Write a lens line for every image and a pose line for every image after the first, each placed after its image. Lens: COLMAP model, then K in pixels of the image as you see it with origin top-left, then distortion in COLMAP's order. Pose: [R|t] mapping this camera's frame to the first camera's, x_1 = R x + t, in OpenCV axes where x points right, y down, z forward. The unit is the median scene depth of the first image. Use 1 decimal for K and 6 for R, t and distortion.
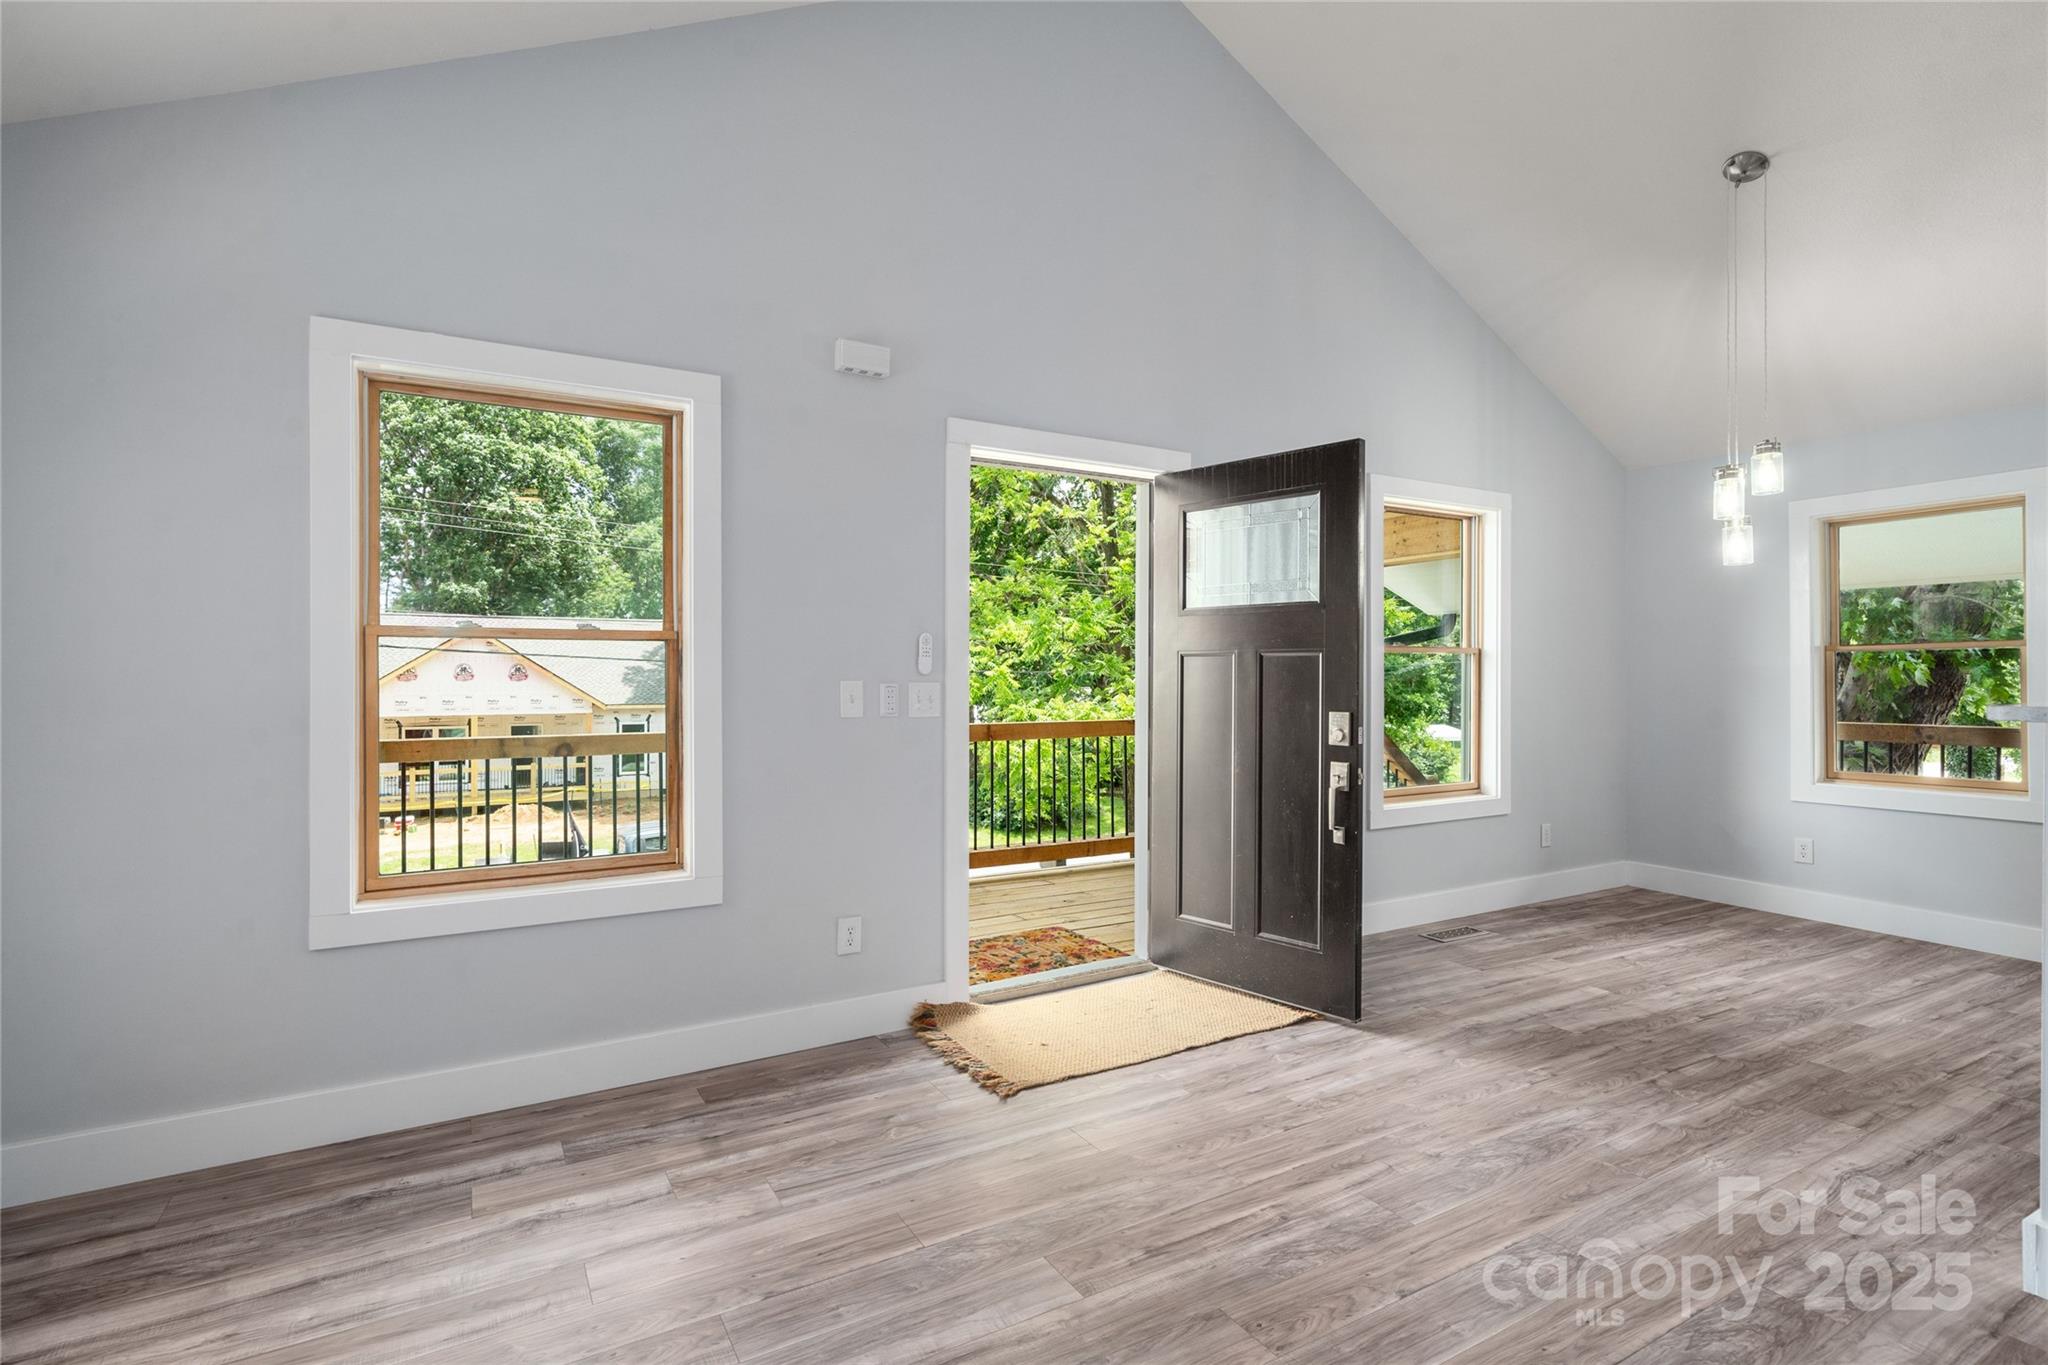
lens RADIAL K [[972.2, 0, 1027.8], [0, 972.2, 676.6], [0, 0, 1]] dist [0.000814, 0.000280]
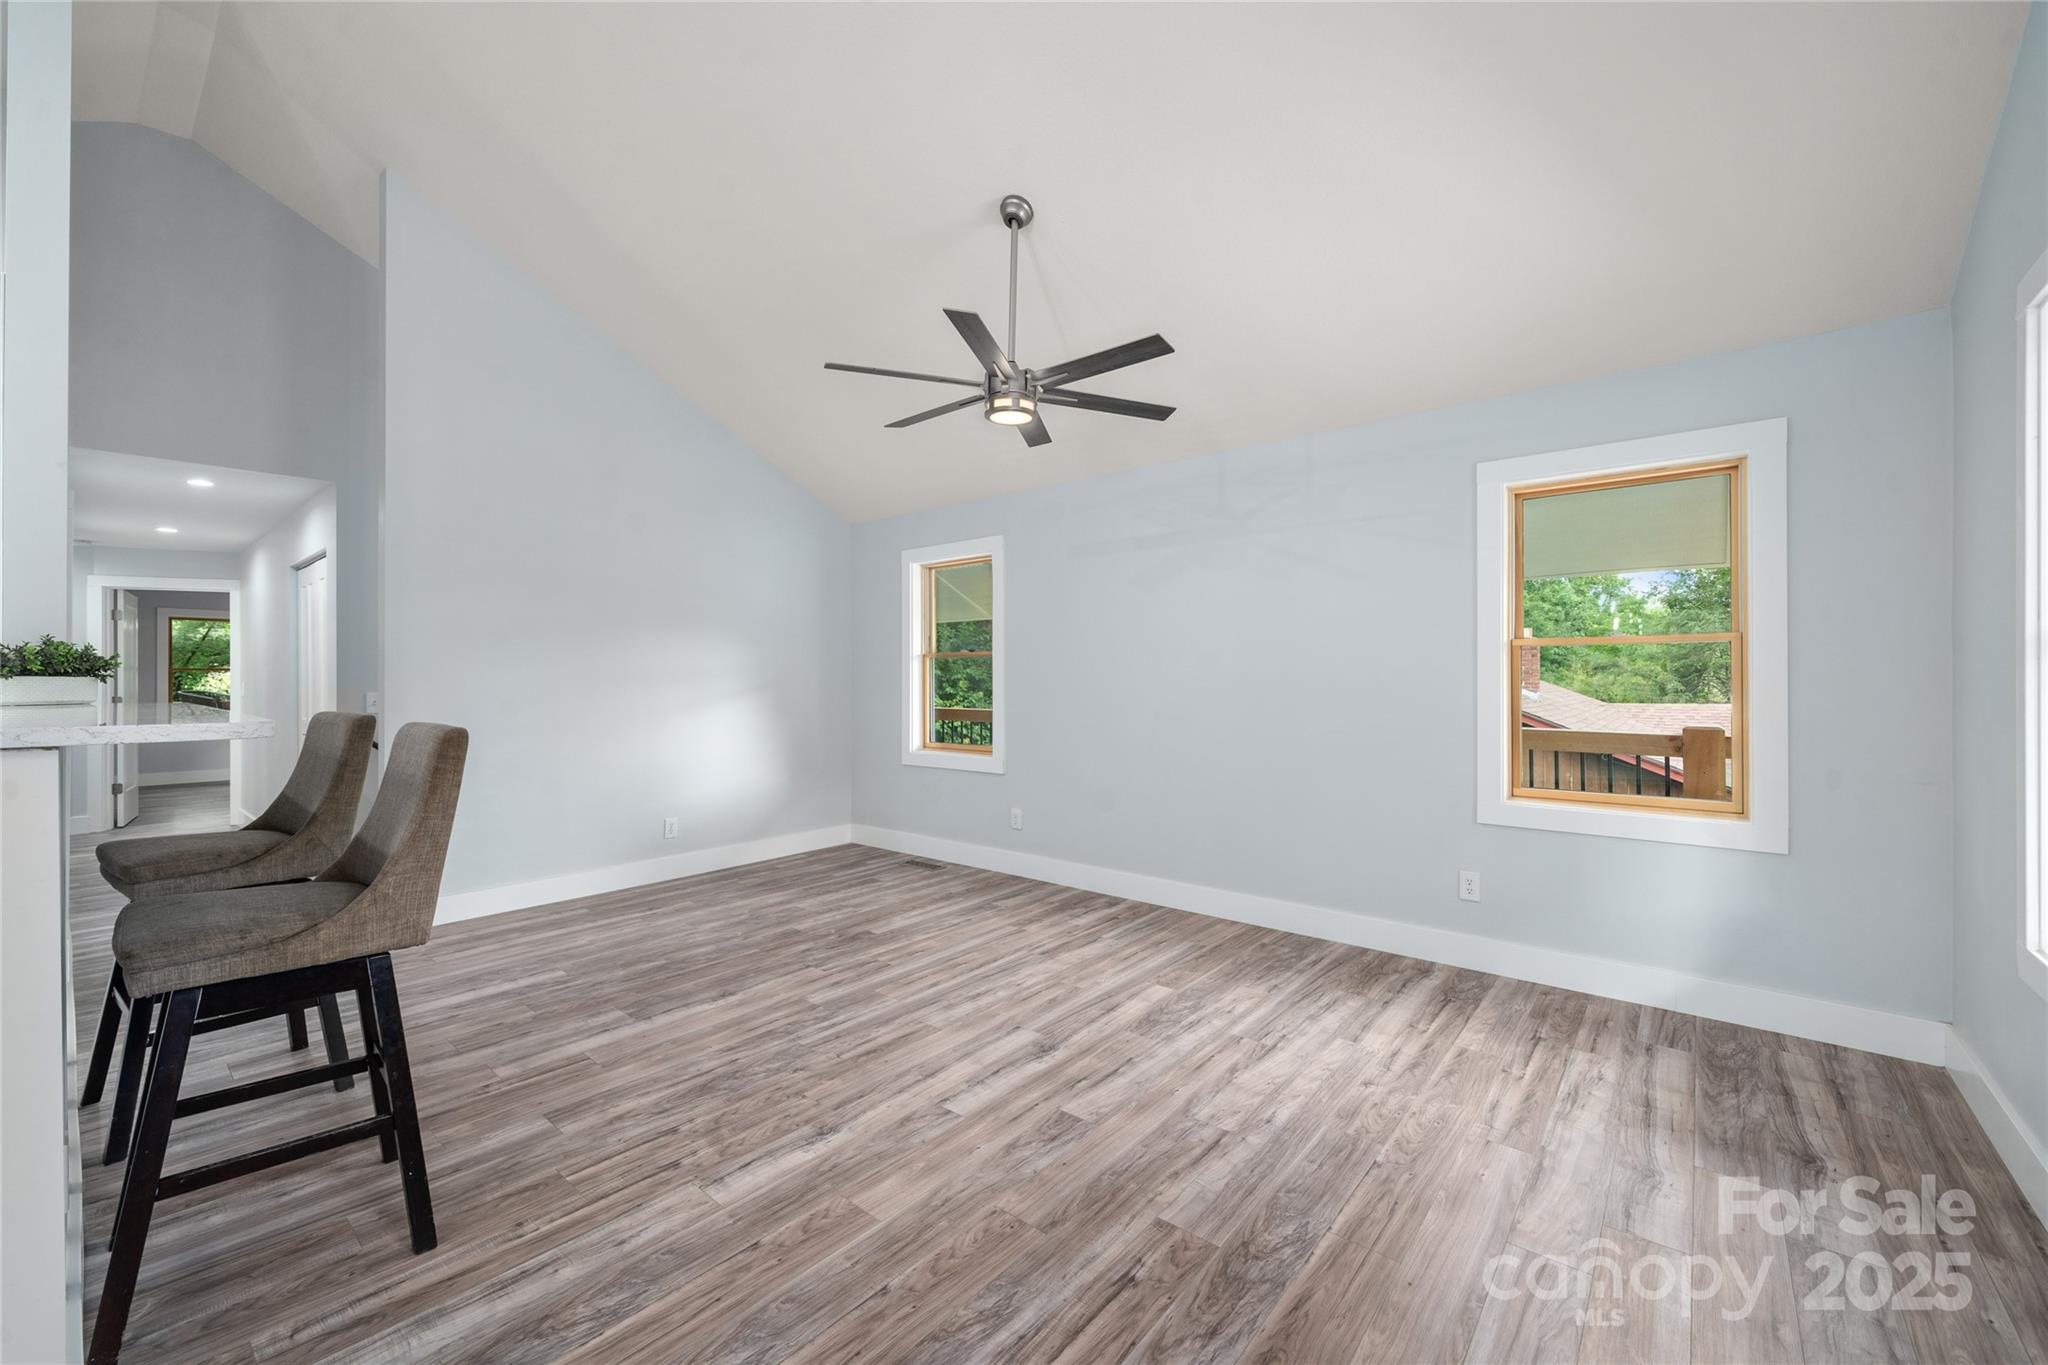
lens RADIAL K [[807.2, 0, 1024.0], [0, 807.2, 682.5], [0, 0, 1]] dist [-0.008559, -0.000118]
pose [[-0.939006, 0.008077, -0.343805, 0.298574], [0.006809, 0.999965, 0.004893, -0.004713], [0.343832, 0.002253, -0.939028, 1.032657]]
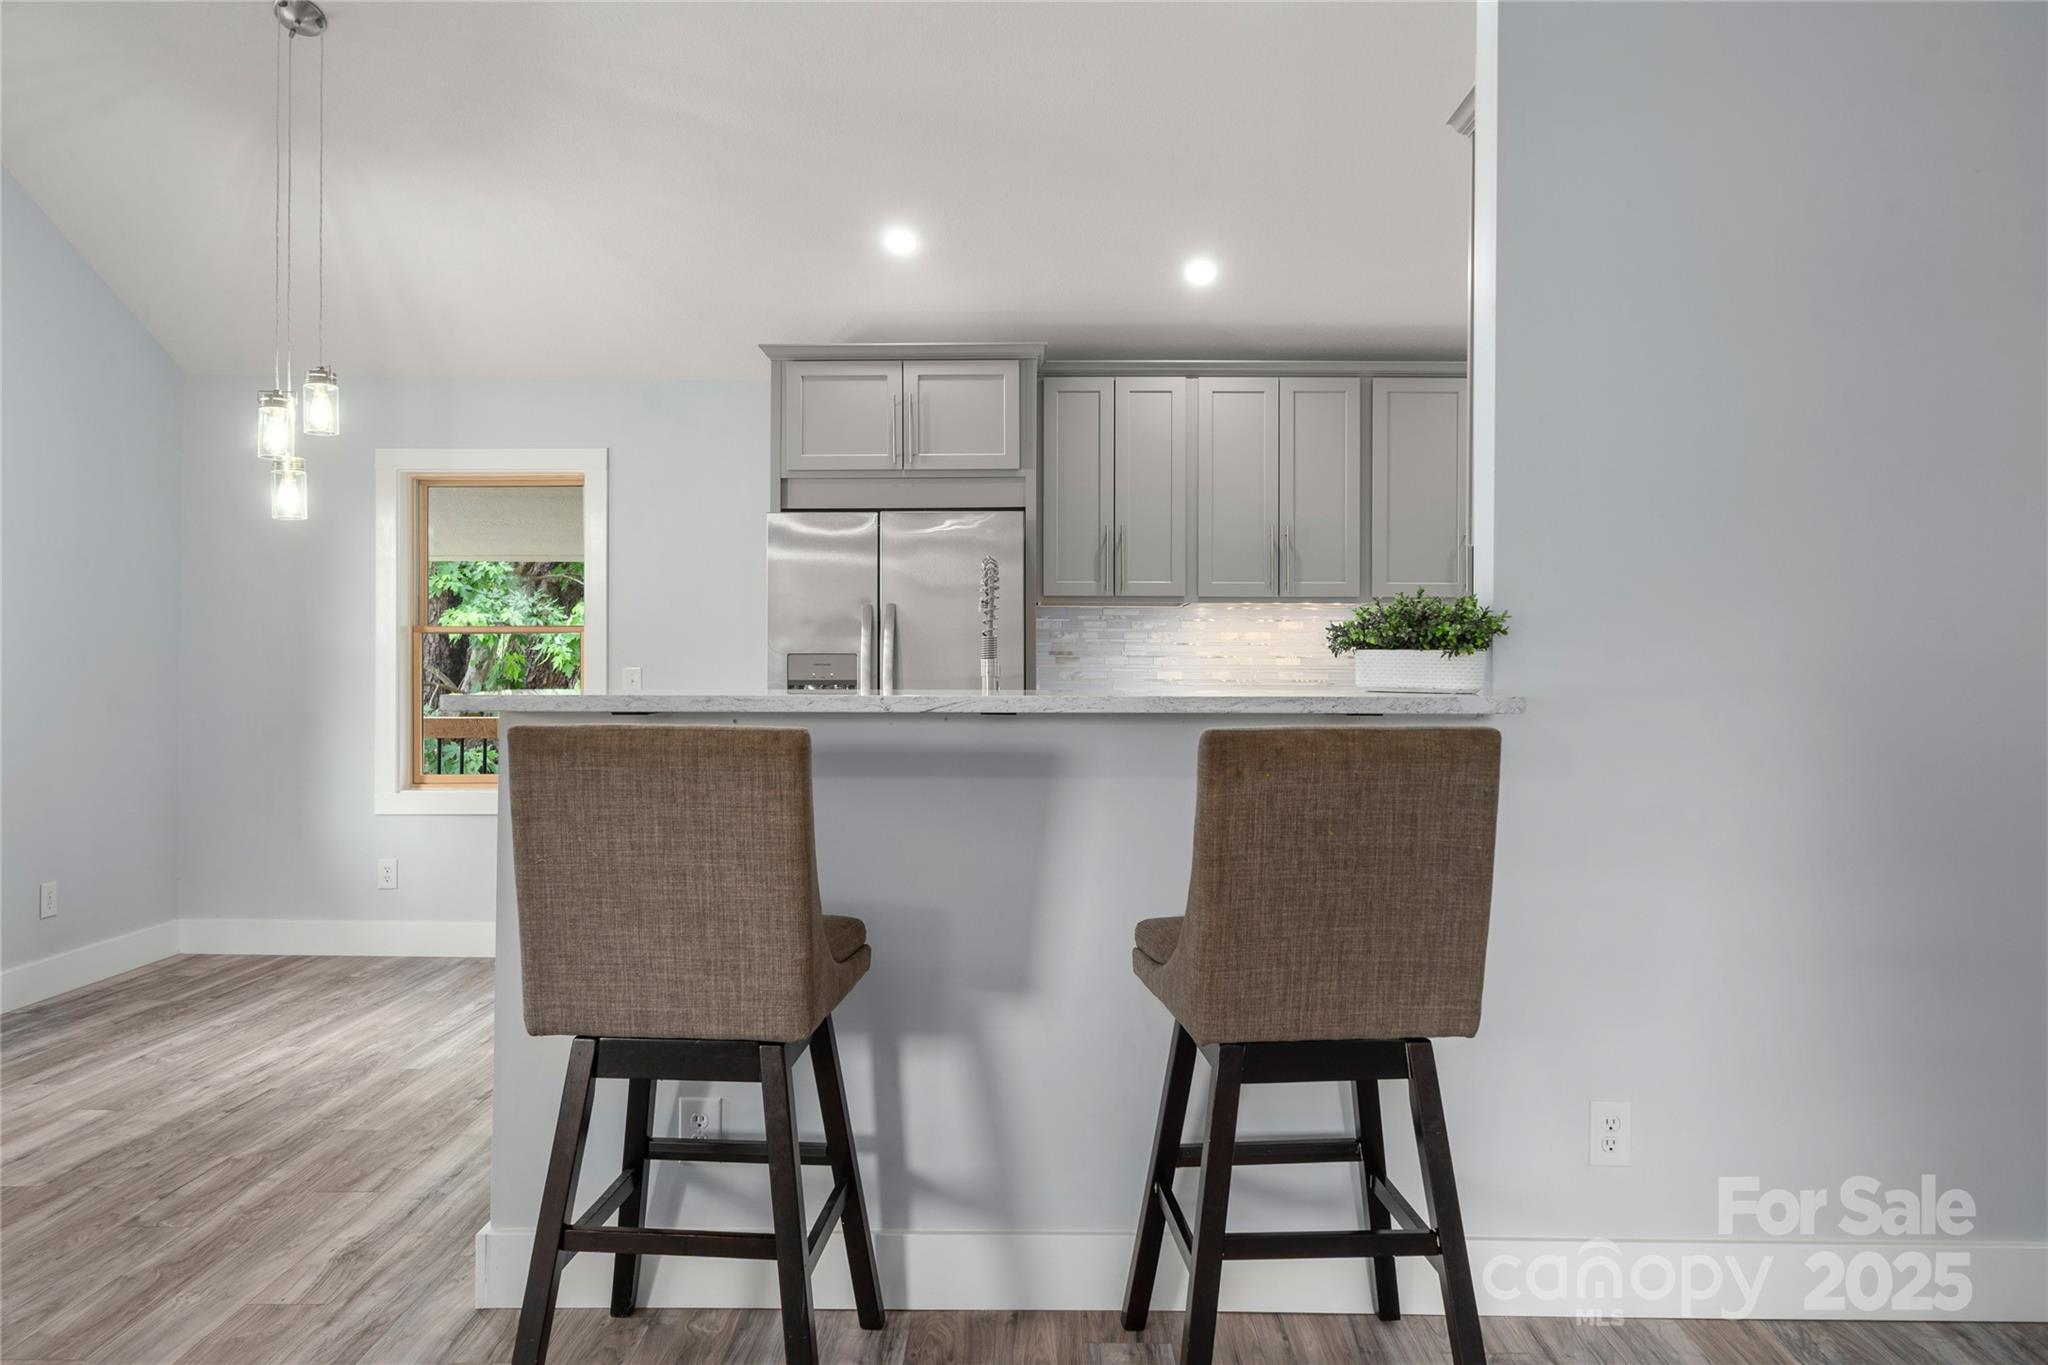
lens RADIAL K [[1396.9, 0, 1027.8], [0, 1396.9, 659.7], [0, 0, 1]] dist [0.000795, 0.000481]
pose [[0.495771, 0.007041, 0.868425, 0.054087], [-0.007180, 0.999966, -0.004009, -0.001929], [-0.868424, -0.004248, 0.495805, -0.081347]]
